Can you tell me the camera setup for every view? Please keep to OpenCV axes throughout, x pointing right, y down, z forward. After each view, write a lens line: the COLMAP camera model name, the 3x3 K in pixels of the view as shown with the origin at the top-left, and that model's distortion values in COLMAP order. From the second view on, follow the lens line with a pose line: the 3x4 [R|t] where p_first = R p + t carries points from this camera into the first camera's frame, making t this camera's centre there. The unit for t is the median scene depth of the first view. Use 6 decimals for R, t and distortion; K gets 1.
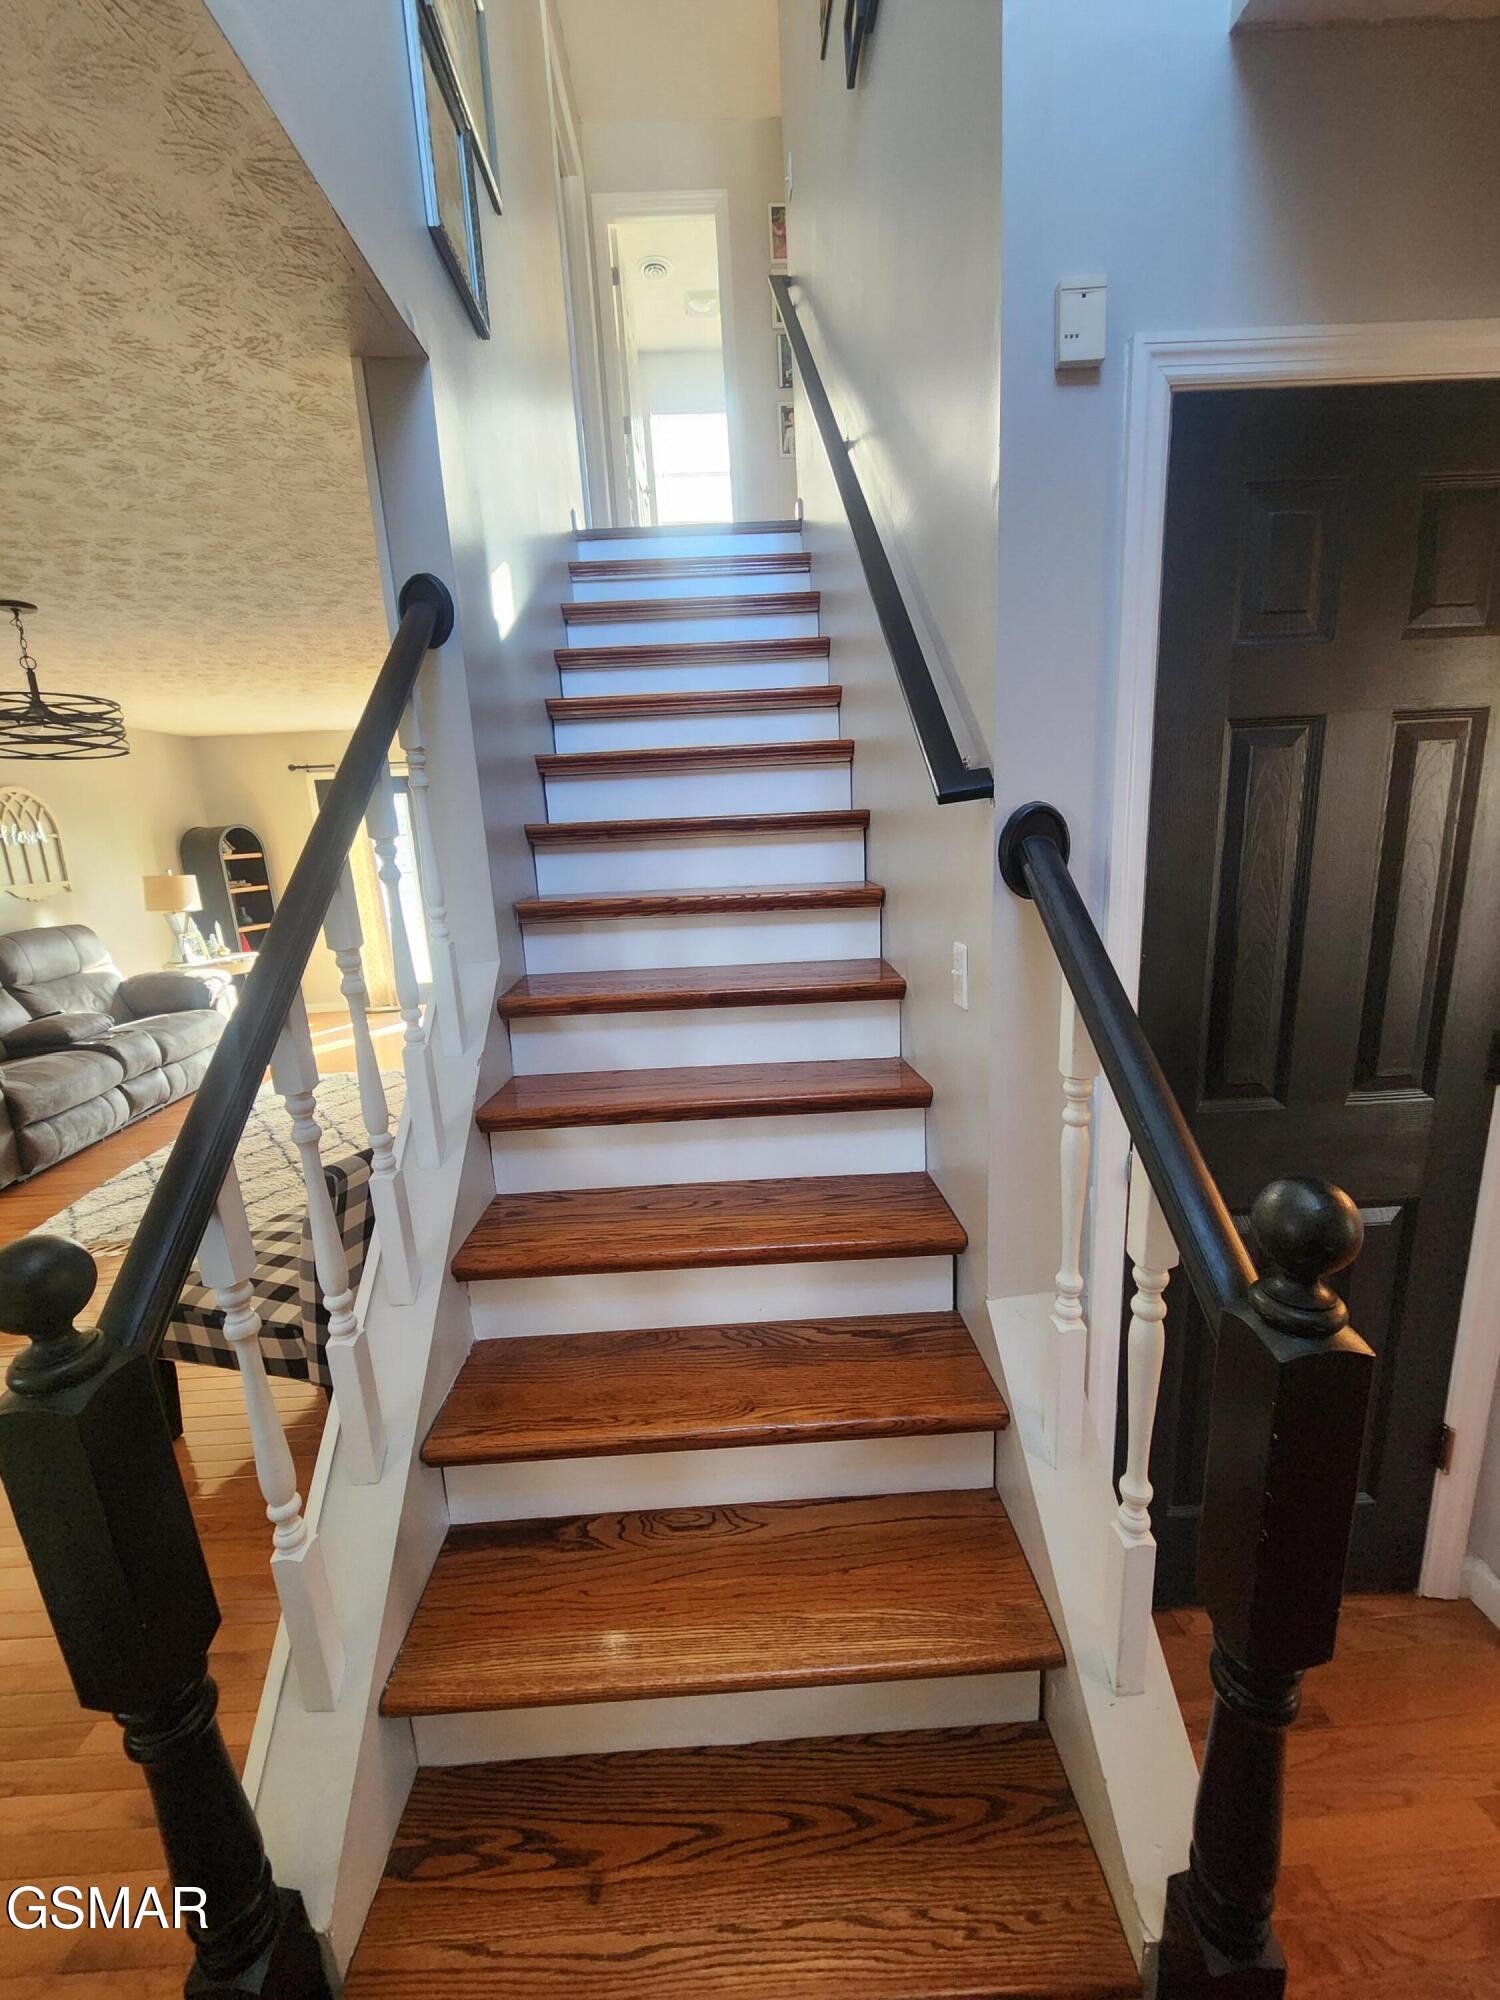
lens RADIAL K [[814.6, 0, 768.2], [0, 814.6, 1014.1], [0, 0, 1]] dist [-0.013770, 0.000212]
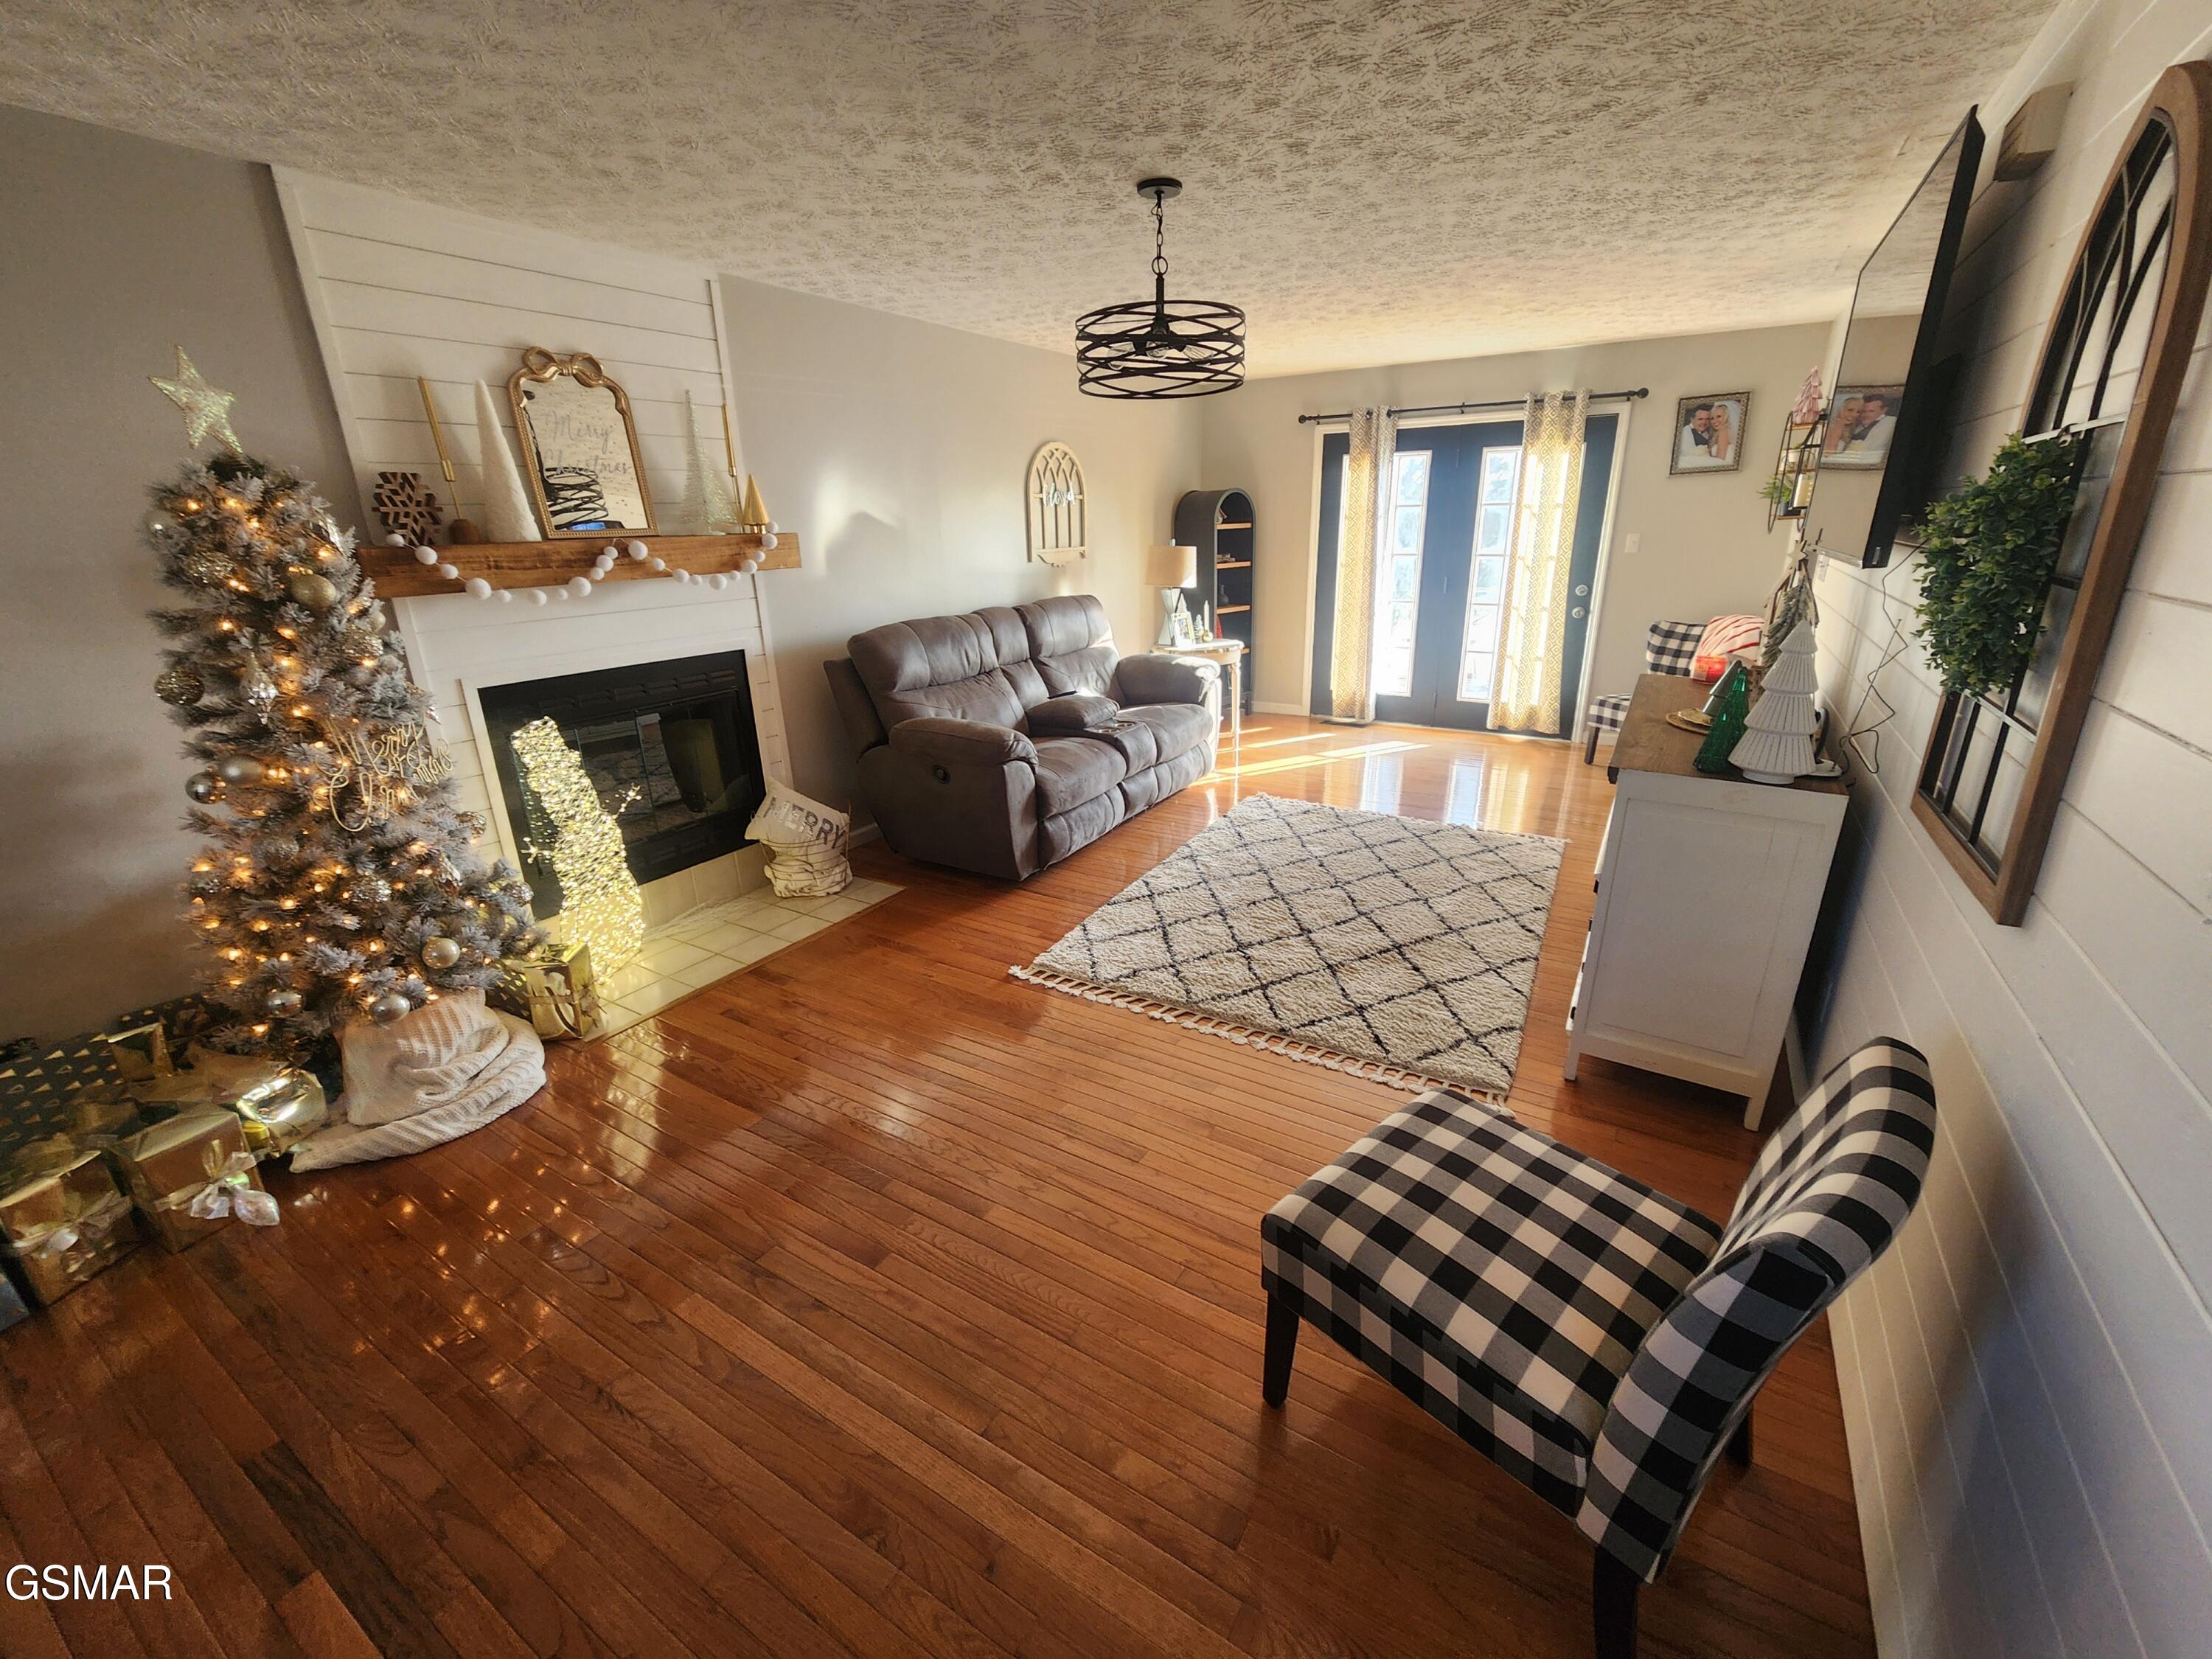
lens RADIAL K [[900.9, 0, 1095.9], [0, 900.9, 828.2], [0, 0, 1]] dist [-0.013770, 0.000212]
pose [[0.810752, 0.215288, -0.544364, -0.243467], [-0.145827, 0.974879, 0.168363, -0.026347], [0.566935, -0.057118, 0.821780, 0.138393]]
